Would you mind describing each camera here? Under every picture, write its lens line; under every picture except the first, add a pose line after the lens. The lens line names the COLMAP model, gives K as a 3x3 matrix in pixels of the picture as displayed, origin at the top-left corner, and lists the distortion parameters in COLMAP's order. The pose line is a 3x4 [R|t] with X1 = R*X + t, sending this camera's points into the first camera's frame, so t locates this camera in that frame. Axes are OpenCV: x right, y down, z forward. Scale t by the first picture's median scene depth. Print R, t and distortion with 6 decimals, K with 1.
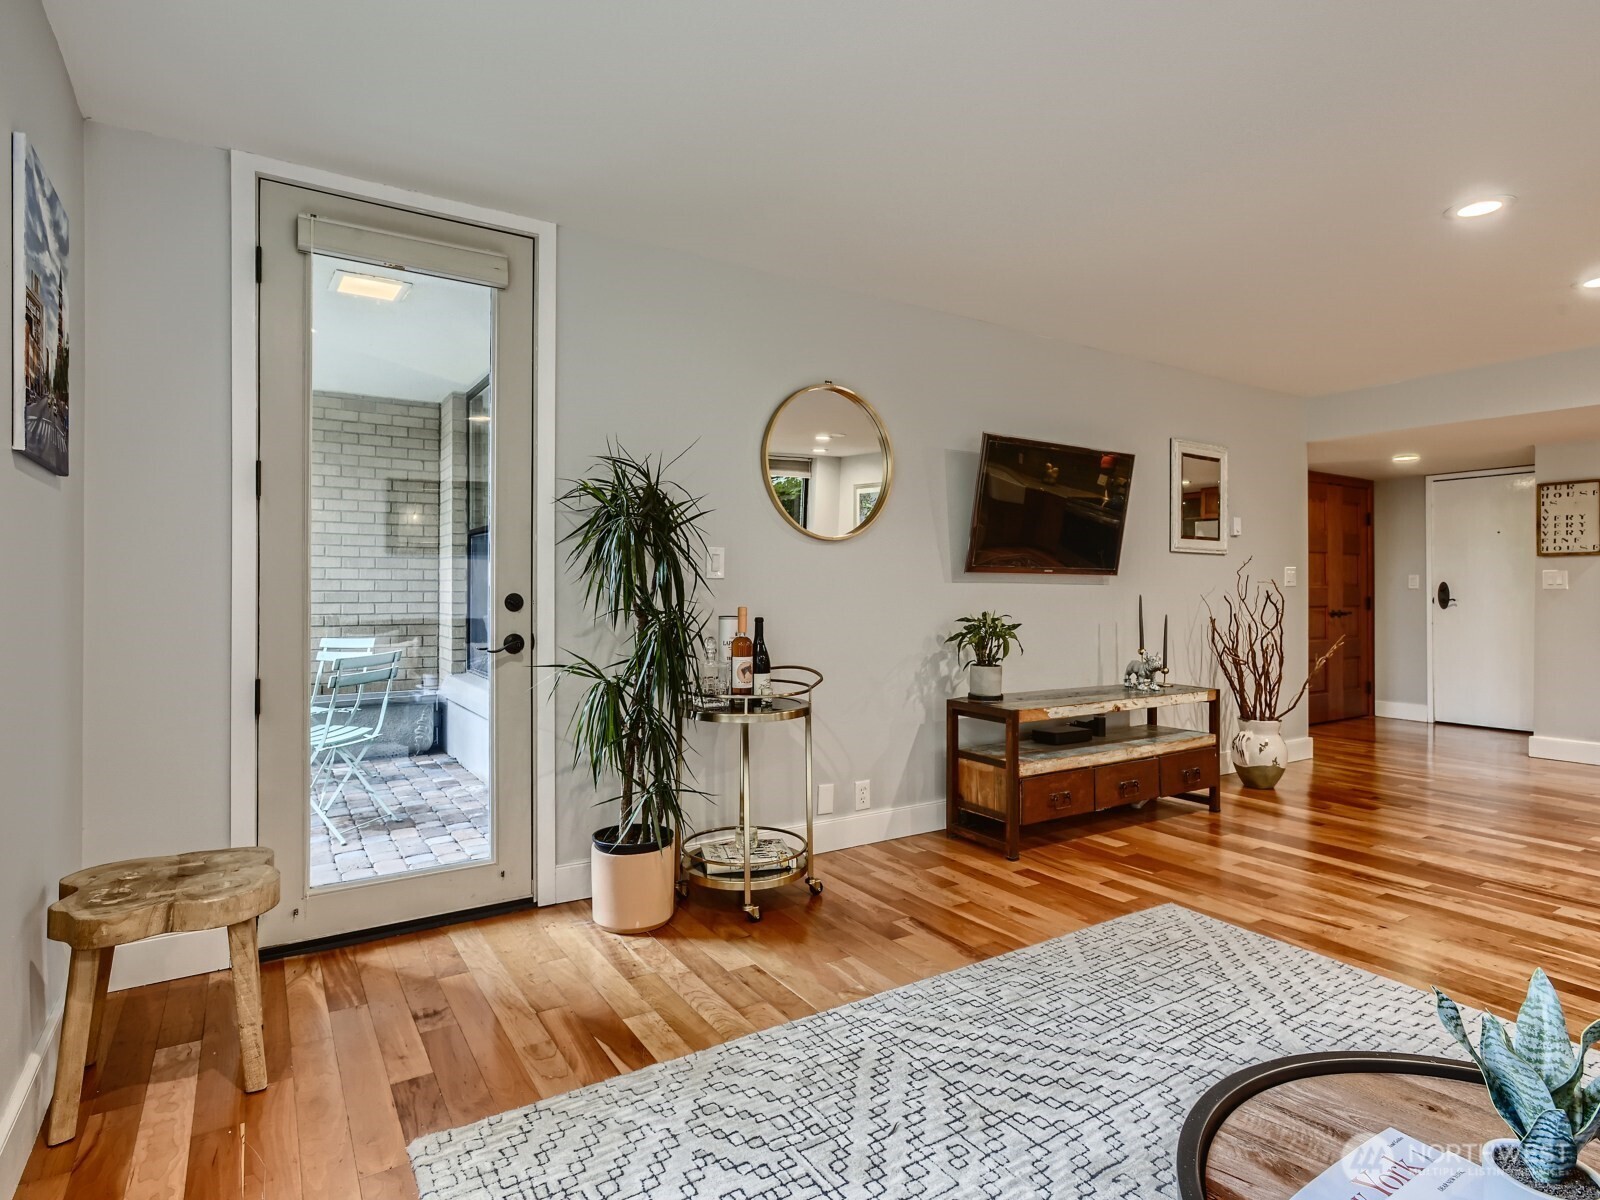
lens RADIAL K [[858.0, 0, 799.2], [0, 858.0, 595.8], [0, 0, 1]] dist [-0.005923, 0.006716]
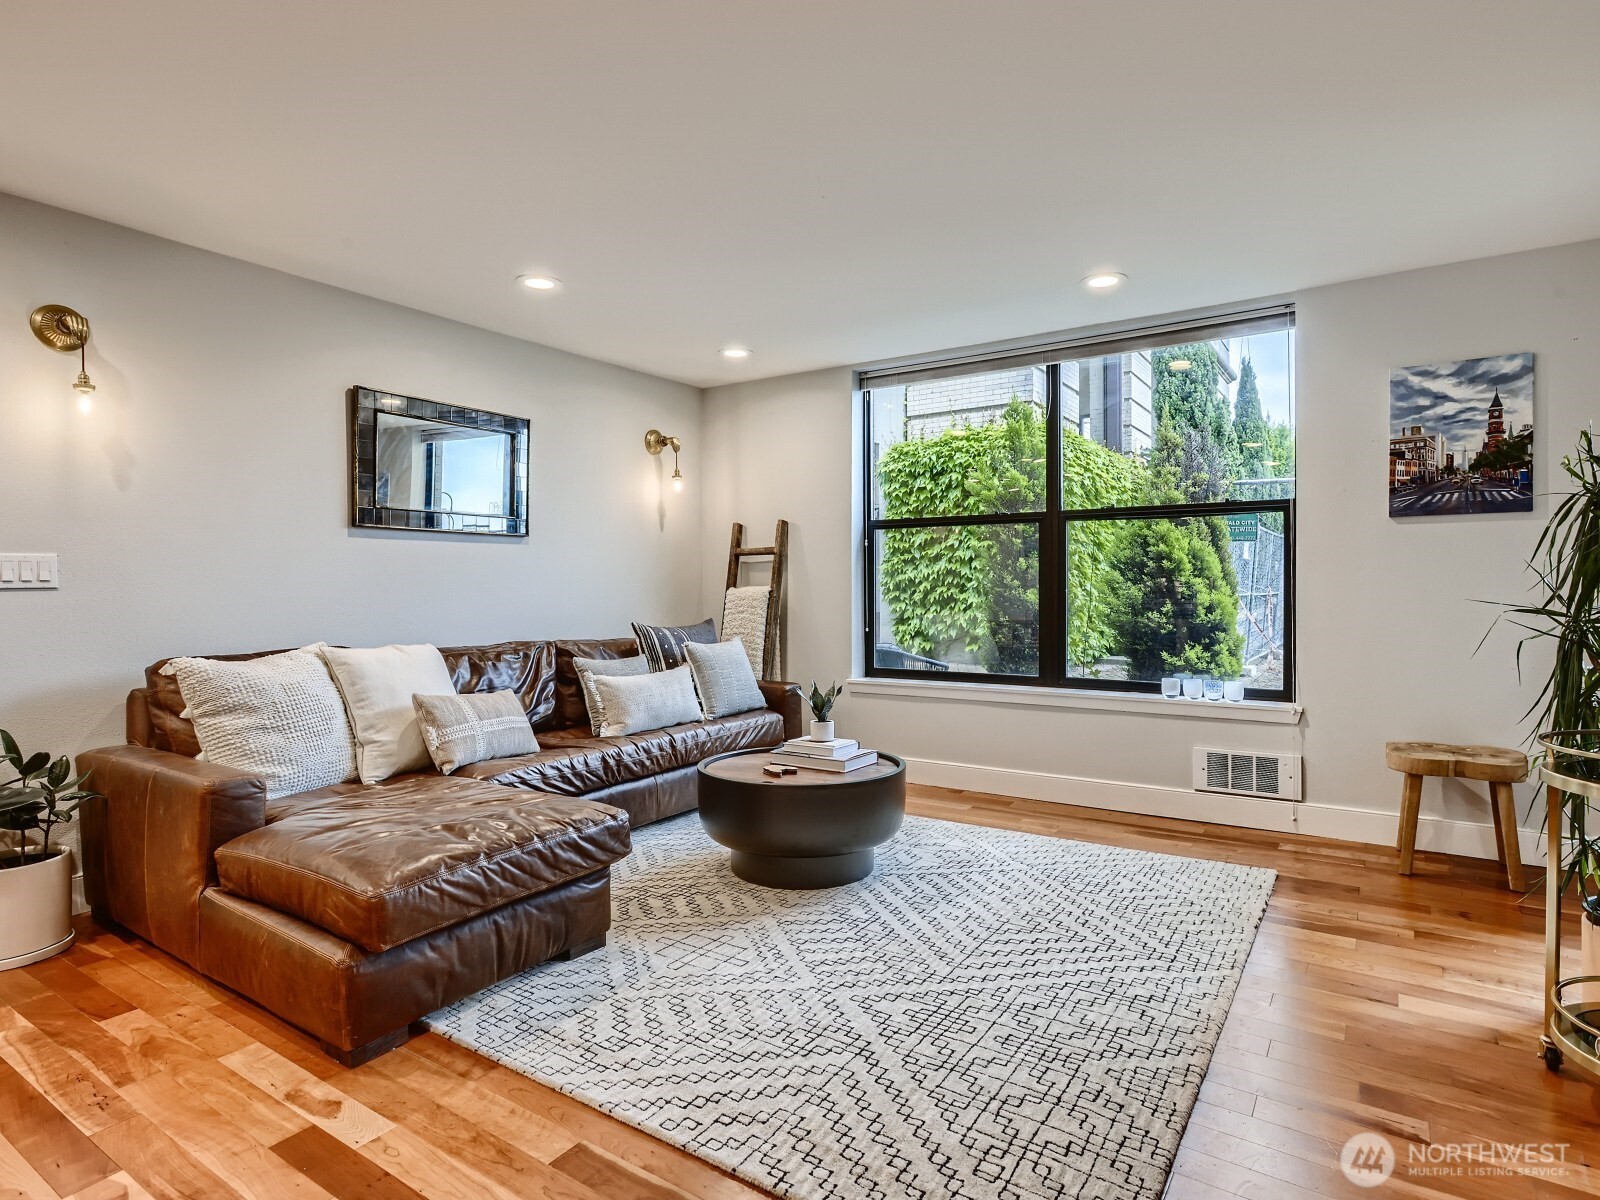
lens RADIAL K [[858.0, 0, 807.1], [0, 858.0, 593.5], [0, 0, 1]] dist [-0.005923, 0.006716]
pose [[-0.913672, 0.008015, -0.406374, 0.972010], [0.001354, 0.999860, 0.016676, -0.009123], [0.406451, 0.014686, -0.913555, 1.765602]]
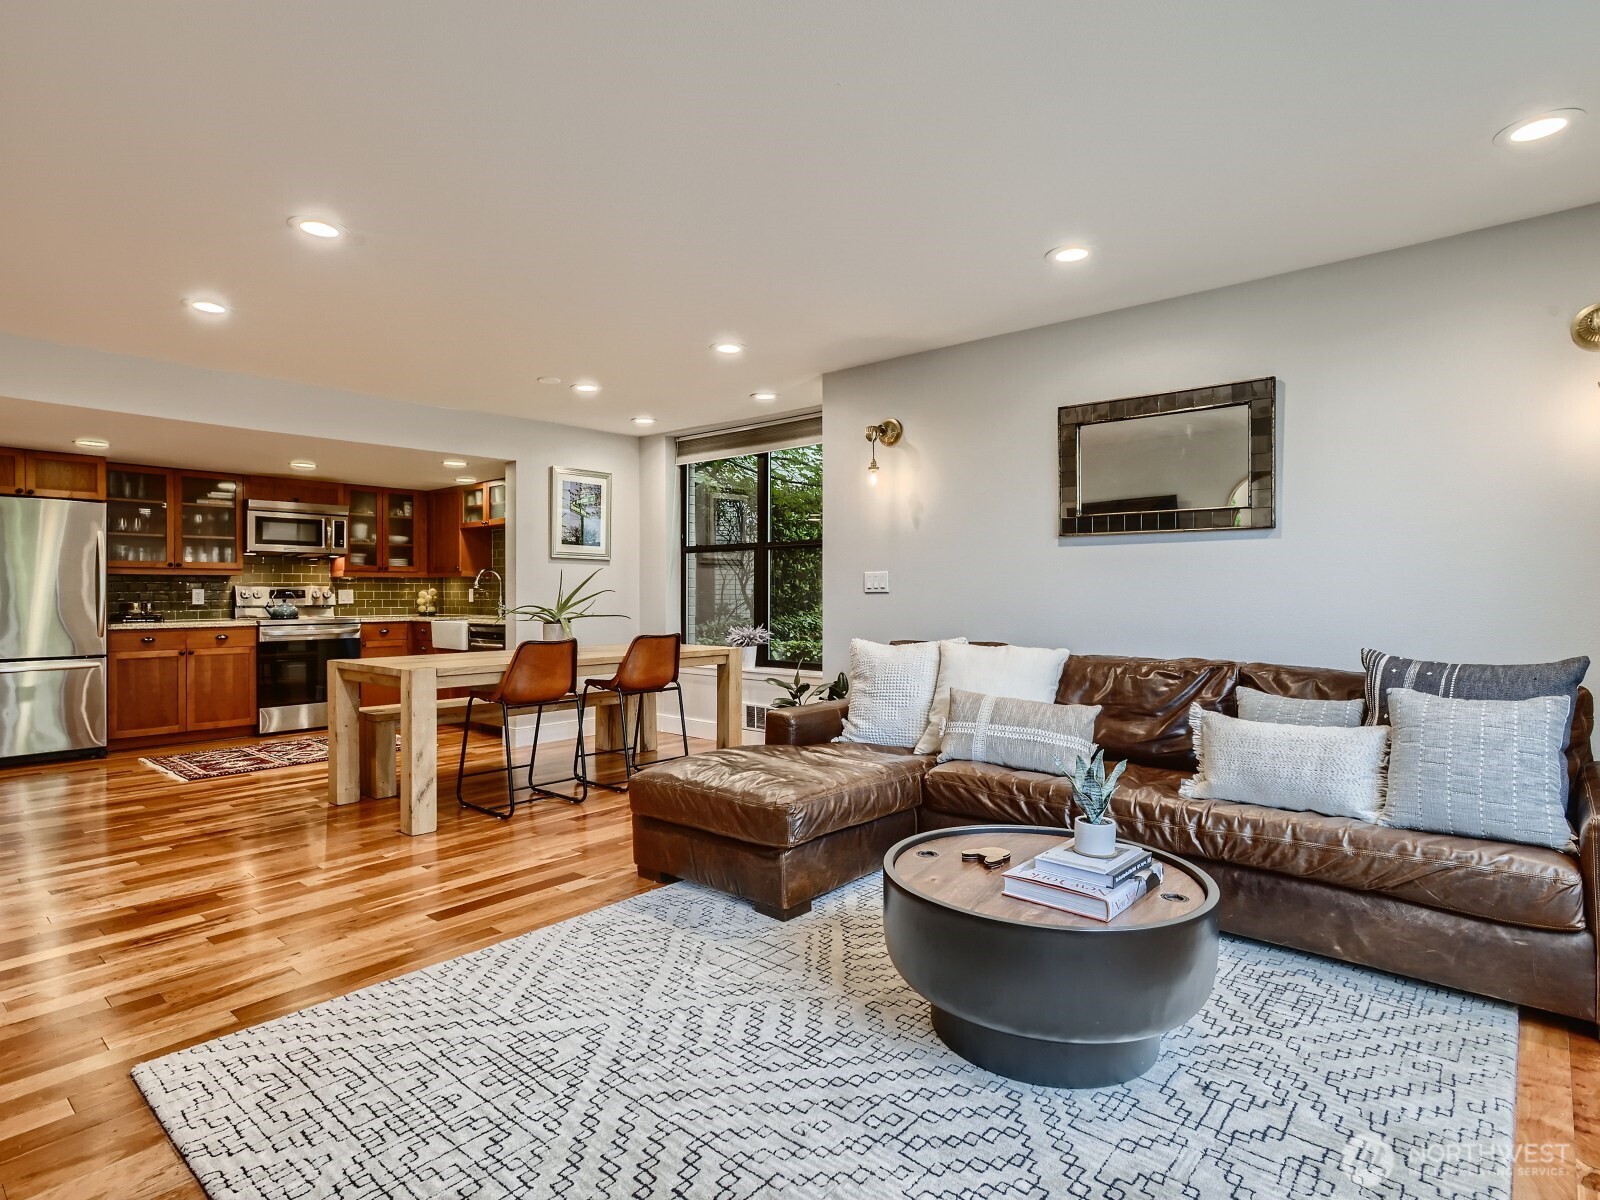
lens RADIAL K [[858.0, 0, 813.3], [0, 858.0, 597.3], [0, 0, 1]] dist [-0.005923, 0.006716]
pose [[-0.297055, -0.004654, 0.954849, -0.477351], [0.010840, 0.999907, 0.008246, -0.005057], [-0.954799, 0.012800, -0.296977, 0.928178]]
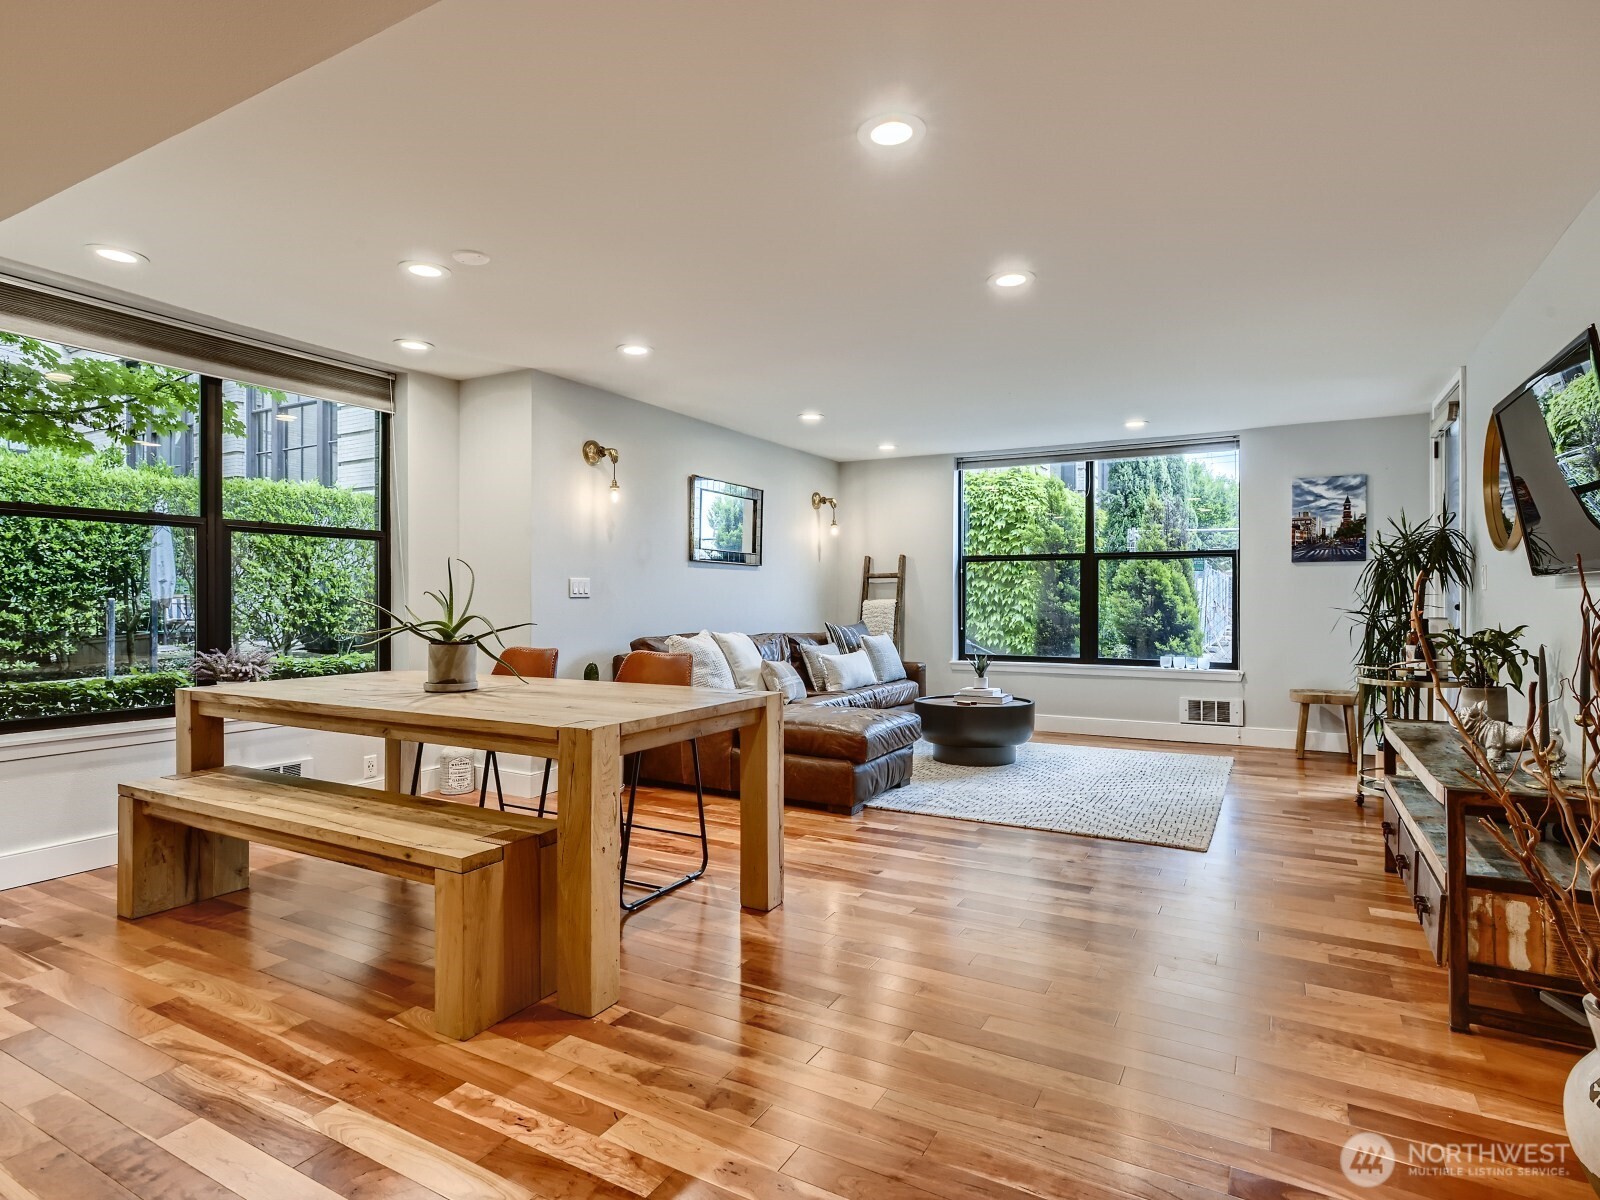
lens RADIAL K [[858.0, 0, 801.6], [0, 858.0, 599.1], [0, 0, 1]] dist [-0.005923, 0.006716]
pose [[-0.875869, -0.002318, -0.482544, 2.096414], [-0.006167, 0.999961, 0.006389, -0.011077], [0.482510, 0.008572, -0.875848, 2.434663]]
